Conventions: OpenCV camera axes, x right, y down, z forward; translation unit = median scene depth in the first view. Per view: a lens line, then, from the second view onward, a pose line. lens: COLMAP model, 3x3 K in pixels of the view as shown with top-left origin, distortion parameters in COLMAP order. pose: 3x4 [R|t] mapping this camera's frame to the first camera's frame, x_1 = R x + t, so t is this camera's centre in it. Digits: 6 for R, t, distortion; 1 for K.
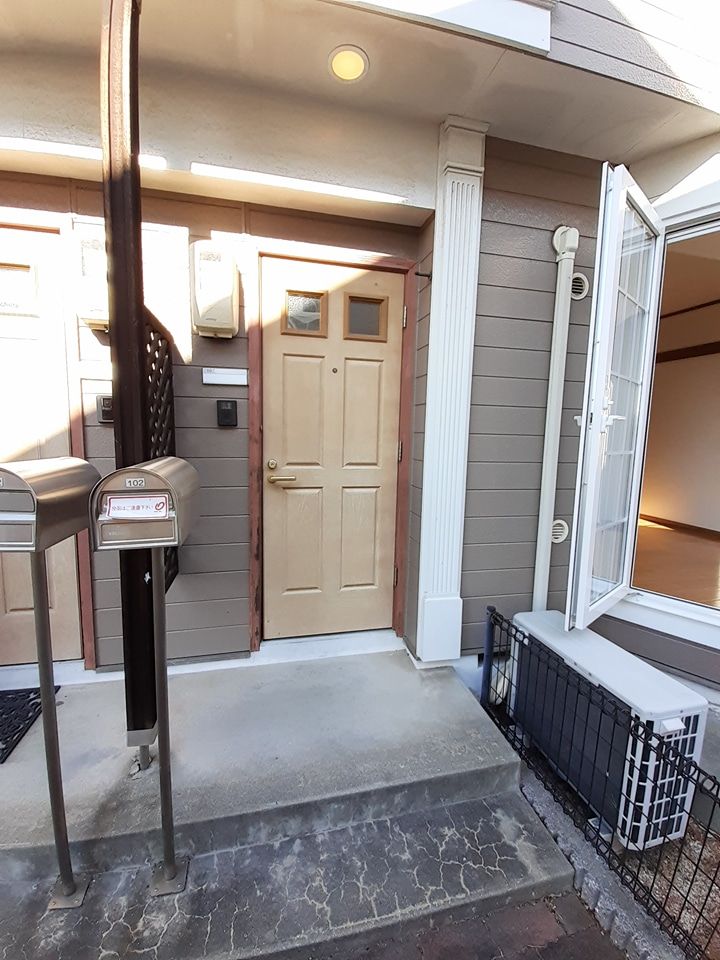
lens RADIAL K [[375.5, 0, 338.3], [0, 375.5, 474.8], [0, 0, 1]] dist [0.002469, -0.000805]
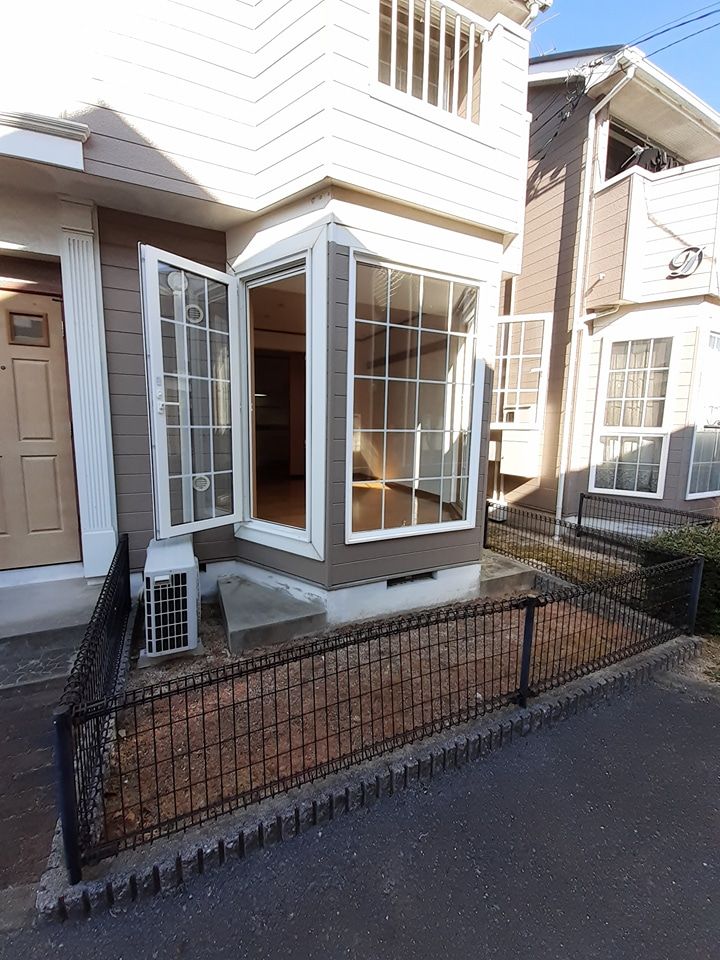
lens RADIAL K [[375.5, 0, 359.9], [0, 375.5, 478.3], [0, 0, 1]] dist [0.002469, -0.000805]
pose [[0.979766, -0.038120, 0.196483, 1.051092], [0.035578, 0.999231, 0.016453, 0.151568], [-0.196959, -0.009130, 0.980369, -0.621138]]
